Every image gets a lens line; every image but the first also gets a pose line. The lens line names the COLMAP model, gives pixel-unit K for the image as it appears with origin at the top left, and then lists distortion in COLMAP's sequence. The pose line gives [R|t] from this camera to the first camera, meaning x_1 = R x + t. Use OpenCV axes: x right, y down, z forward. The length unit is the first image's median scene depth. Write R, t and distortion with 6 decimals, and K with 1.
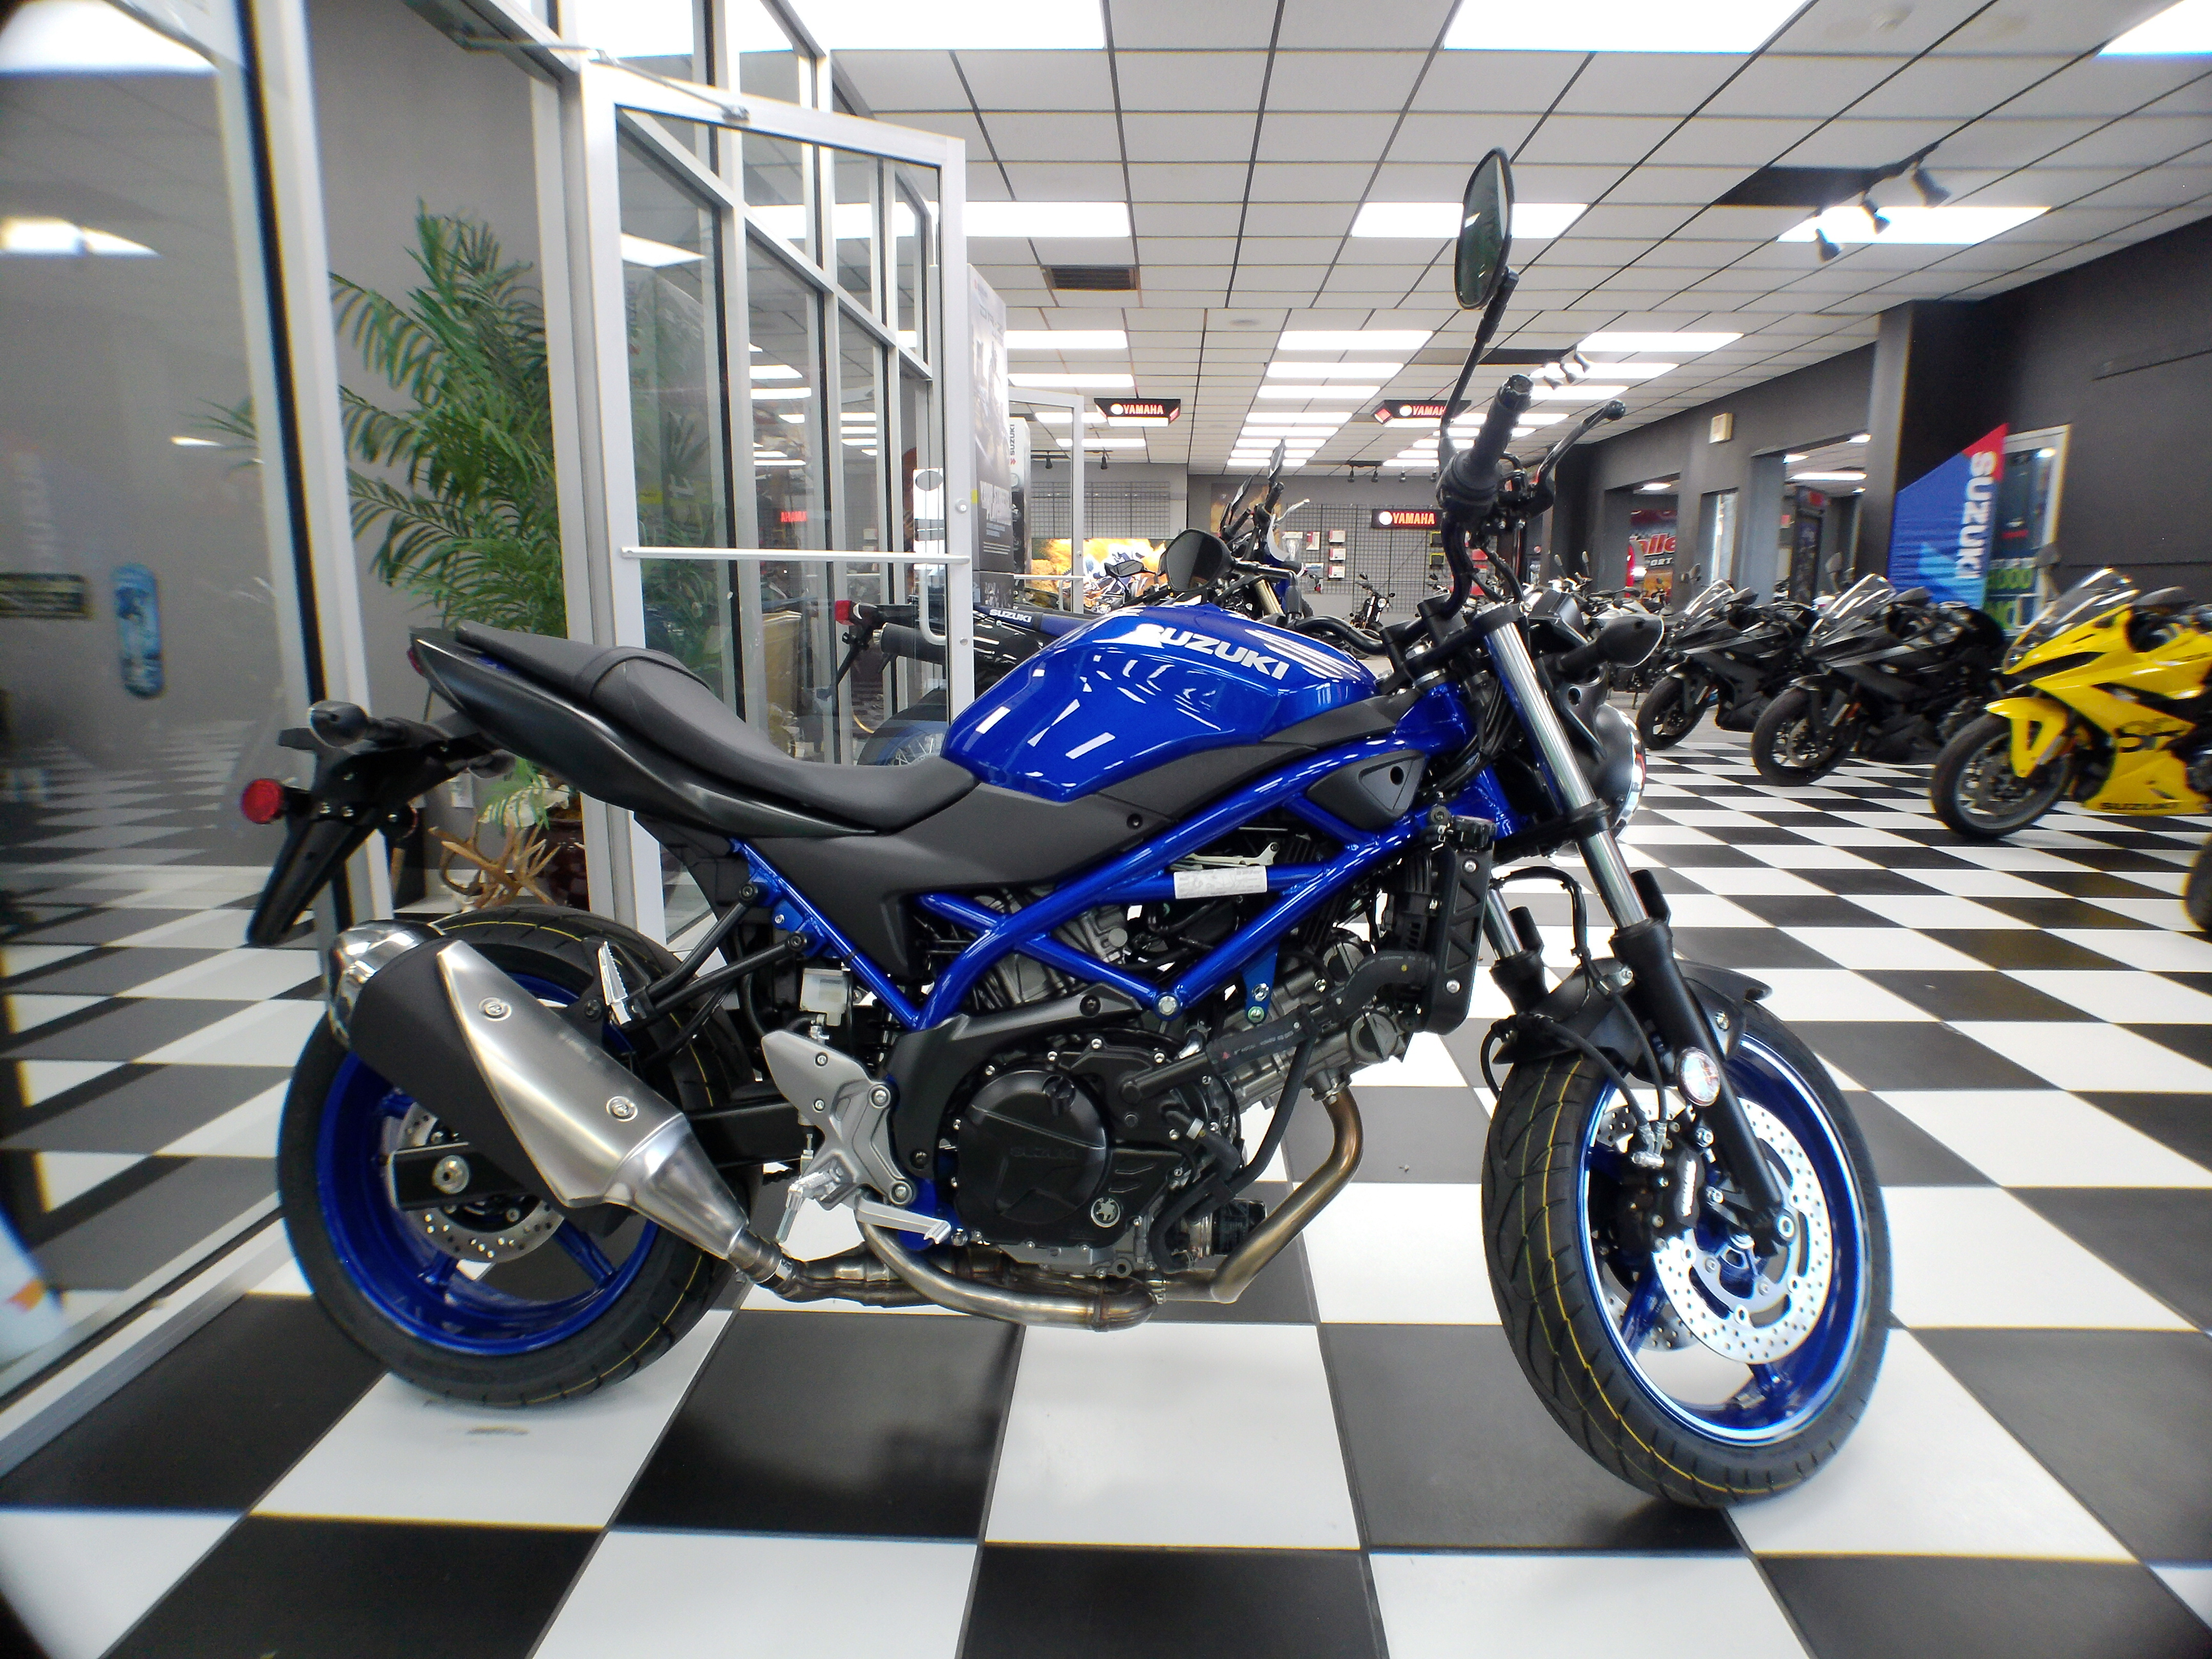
lens RADIAL K [[1200.6, 0, 1106.0], [0, 1200.6, 821.5], [0, 0, 1]] dist [-0.041532, 0.008705]
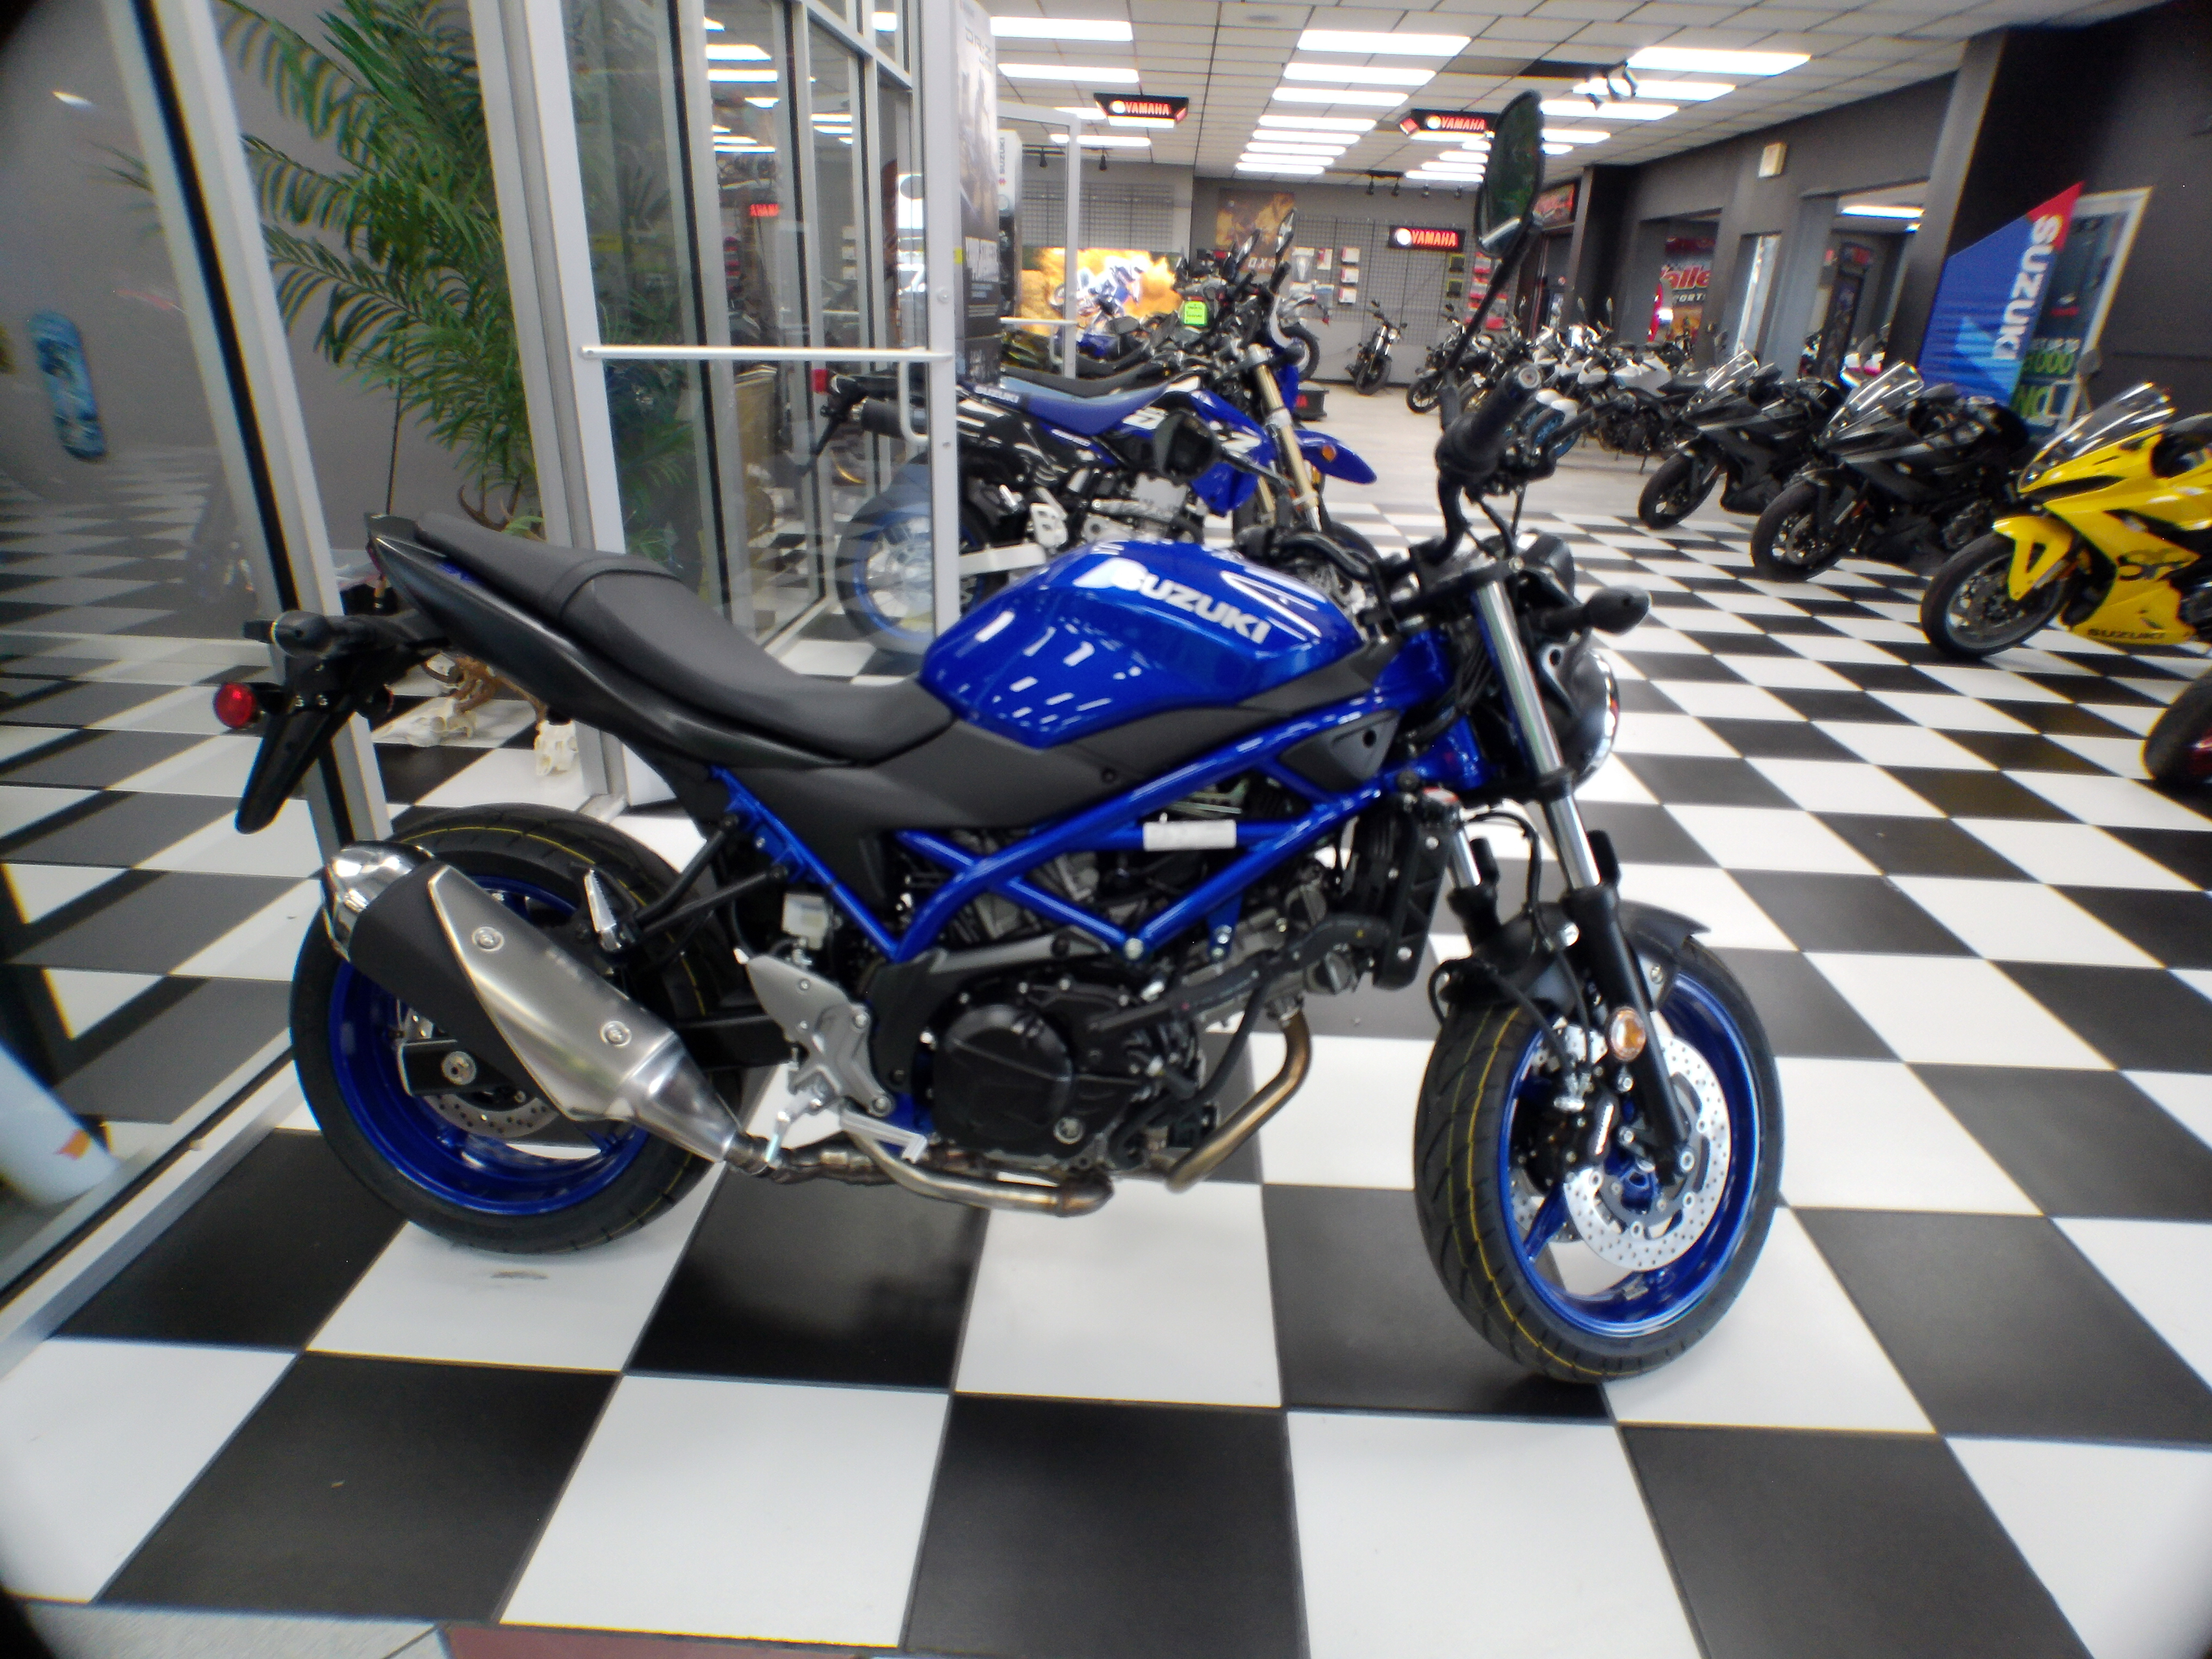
lens RADIAL K [[1200.7, 0, 1106.0], [0, 1200.7, 829.5], [0, 0, 1]] dist [-0.054799, 0.022249]
pose [[0.999402, 0.030073, 0.017058, 0.002375], [-0.033166, 0.973274, 0.227240, -0.072221], [-0.009769, -0.227670, 0.973689, 0.000723]]
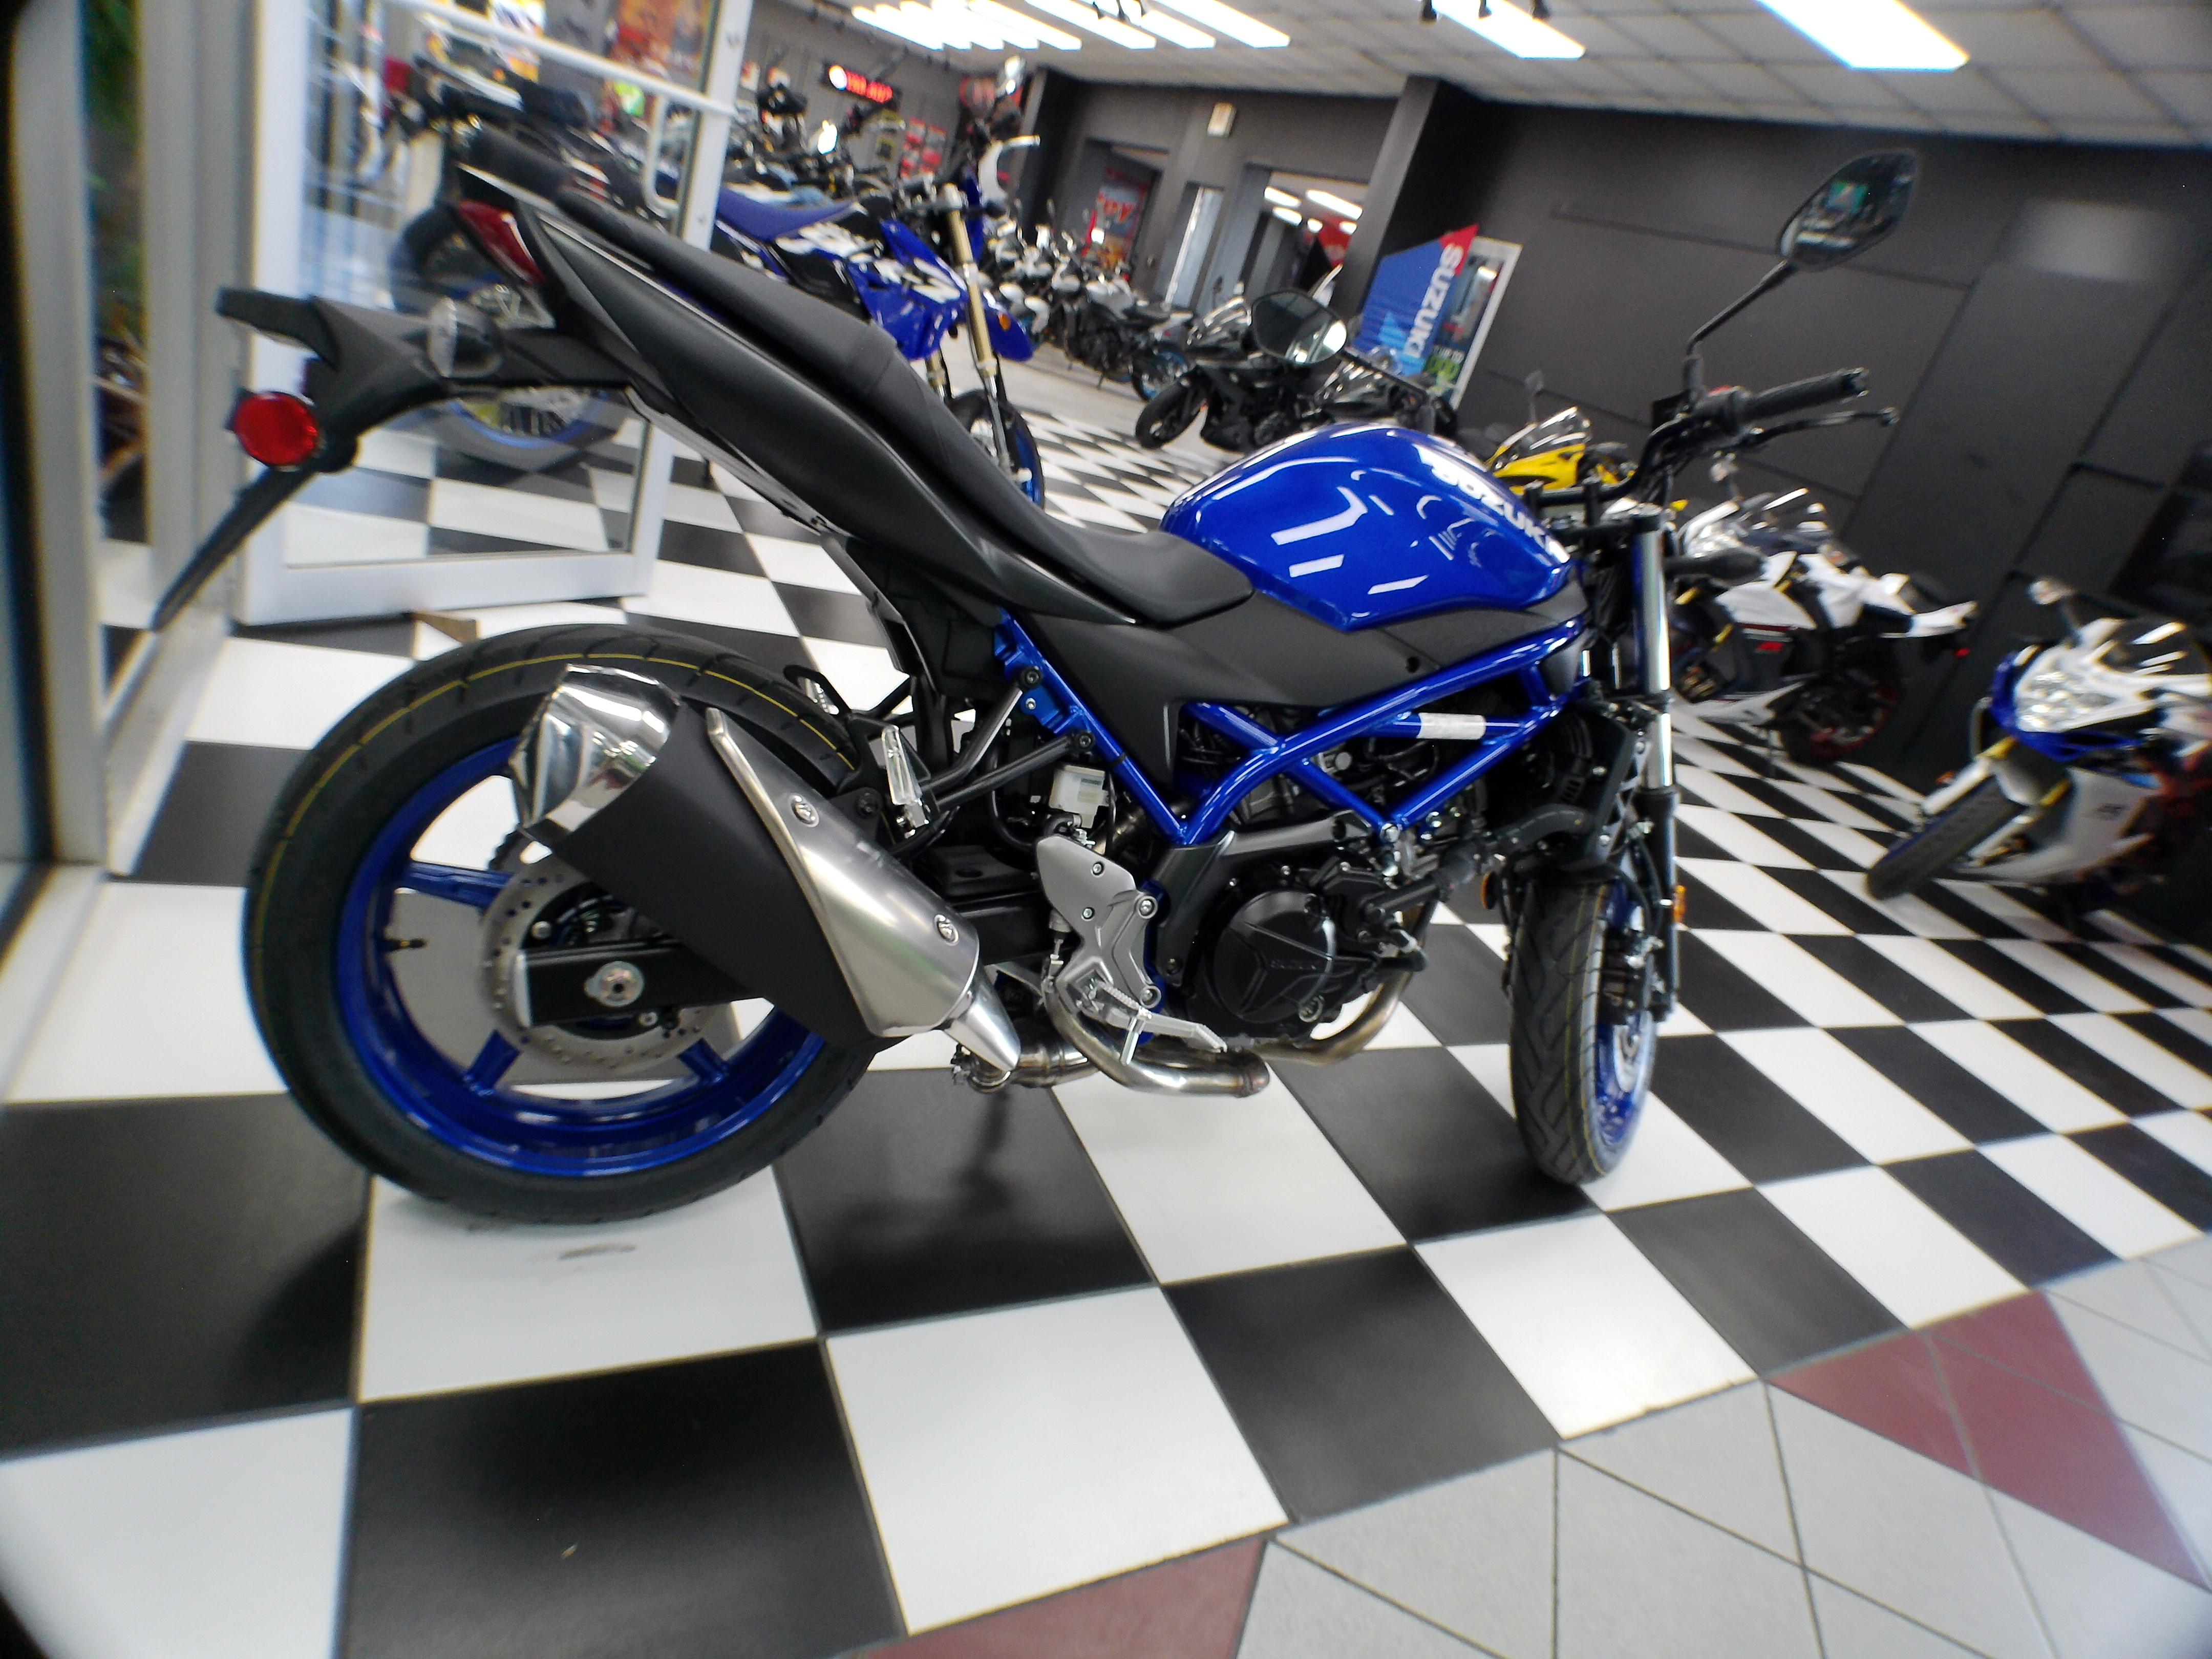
lens RADIAL K [[1203.4, 0, 1145.0], [0, 1203.4, 829.3], [0, 0, 1]] dist [-0.002250, -0.049338]
pose [[0.839704, 0.044338, 0.541232, -0.285307], [-0.213321, 0.943475, 0.253672, -0.031625], [-0.499391, -0.328465, 0.801698, 0.089045]]
